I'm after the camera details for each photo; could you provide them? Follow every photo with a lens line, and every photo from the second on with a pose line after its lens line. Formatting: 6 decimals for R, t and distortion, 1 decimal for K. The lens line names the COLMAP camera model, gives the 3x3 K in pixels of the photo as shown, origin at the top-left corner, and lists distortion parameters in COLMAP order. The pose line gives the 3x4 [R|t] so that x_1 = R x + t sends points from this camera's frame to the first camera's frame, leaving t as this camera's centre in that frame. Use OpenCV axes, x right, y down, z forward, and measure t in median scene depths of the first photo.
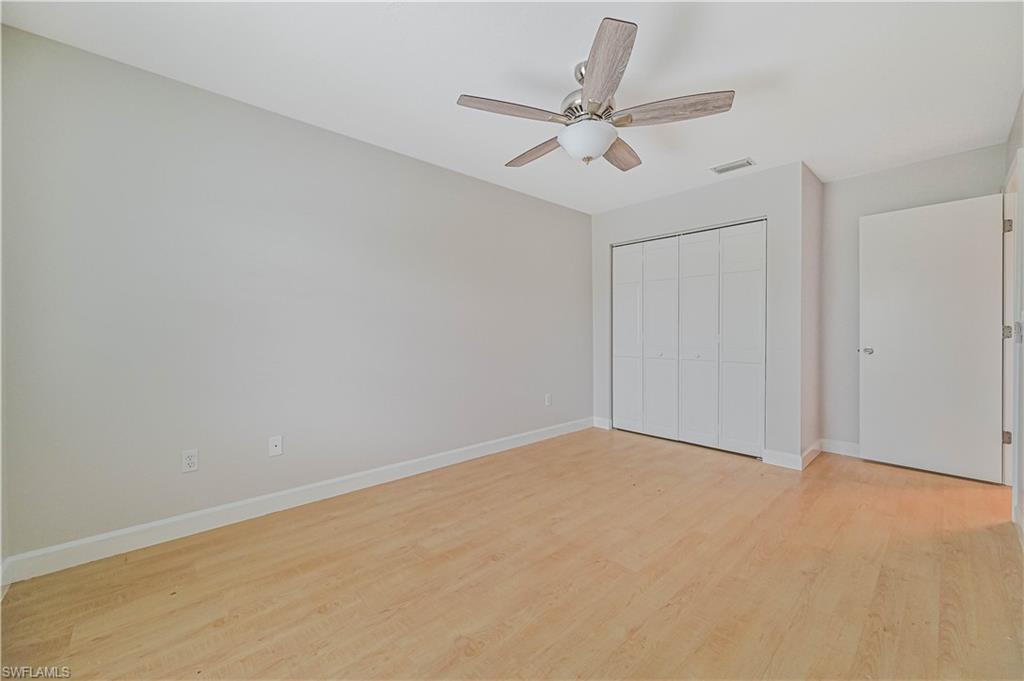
lens RADIAL K [[404.1, 0, 518.5], [0, 404.1, 336.0], [0, 0, 1]] dist [0.001164, 0.000453]
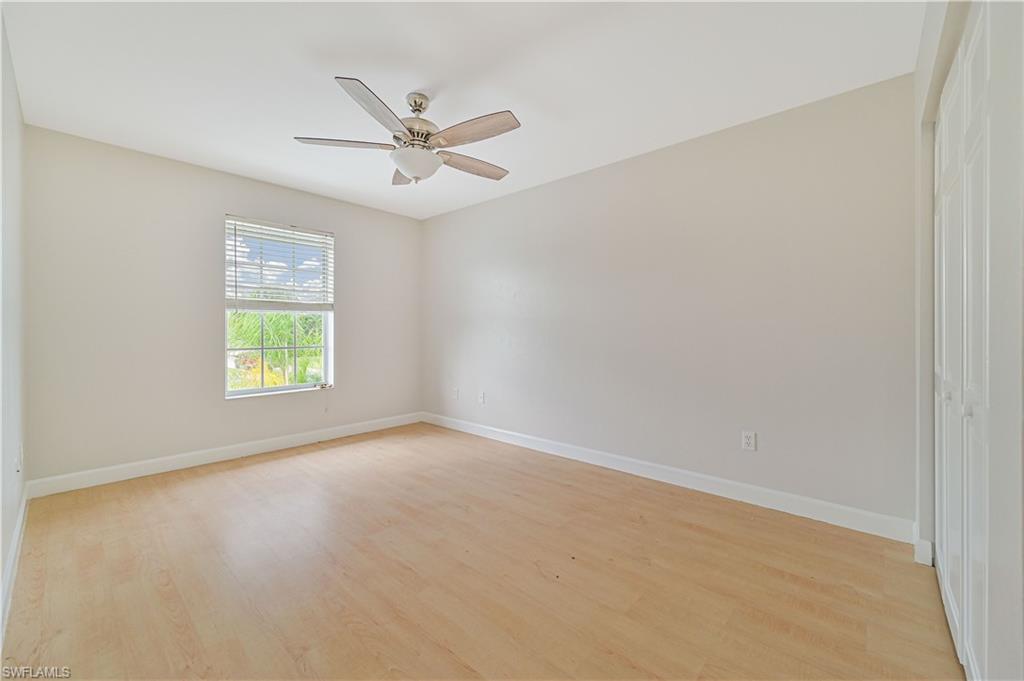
lens RADIAL K [[404.1, 0, 518.4], [0, 404.1, 334.1], [0, 0, 1]] dist [0.001164, 0.000453]
pose [[0.092889, 0.013605, -0.995584, 0.900379], [-0.008031, 0.999884, 0.012914, -0.018076], [0.995644, 0.006795, 0.092988, 0.795216]]
